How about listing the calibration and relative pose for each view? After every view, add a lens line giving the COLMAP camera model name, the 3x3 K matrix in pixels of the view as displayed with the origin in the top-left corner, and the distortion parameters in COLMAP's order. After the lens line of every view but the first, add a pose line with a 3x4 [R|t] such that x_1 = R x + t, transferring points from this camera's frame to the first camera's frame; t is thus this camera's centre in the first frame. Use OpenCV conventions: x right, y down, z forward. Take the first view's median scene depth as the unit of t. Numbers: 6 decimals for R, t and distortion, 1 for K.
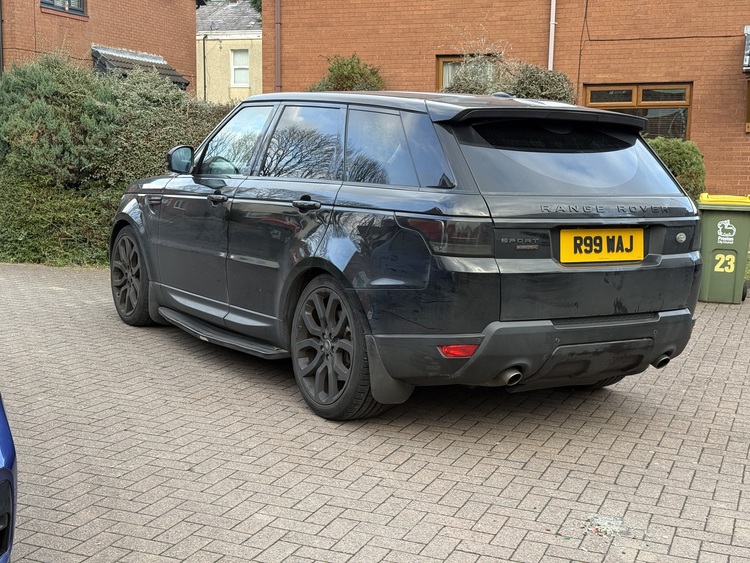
lens RADIAL K [[1019.4, 0, 375.0], [0, 1019.4, 281.5], [0, 0, 1]] dist [0.113770, -0.037011]
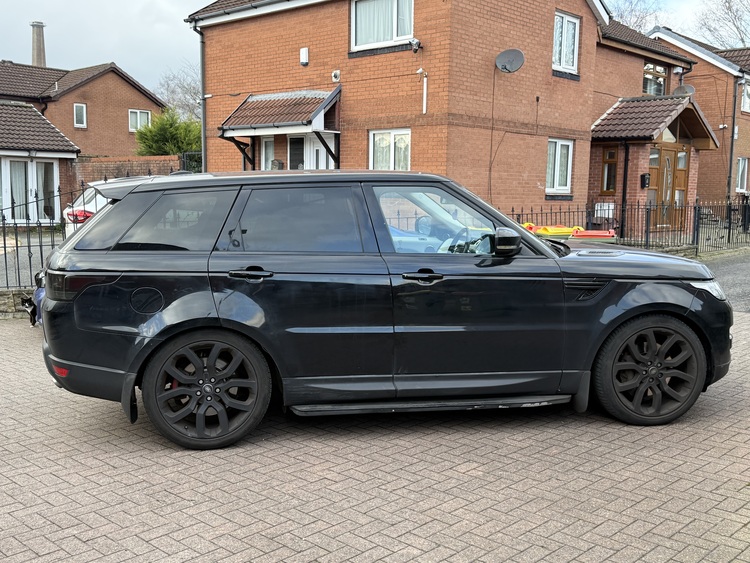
lens RADIAL K [[815.0, 0, 375.0], [0, 815.0, 281.5], [0, 0, 1]] dist [0.219420, -0.502758]
pose [[-0.373060, 0.074172, -0.924838, 1.145998], [-0.135323, 0.981790, 0.133326, -0.247116], [0.917886, 0.174890, -0.356230, 1.824841]]
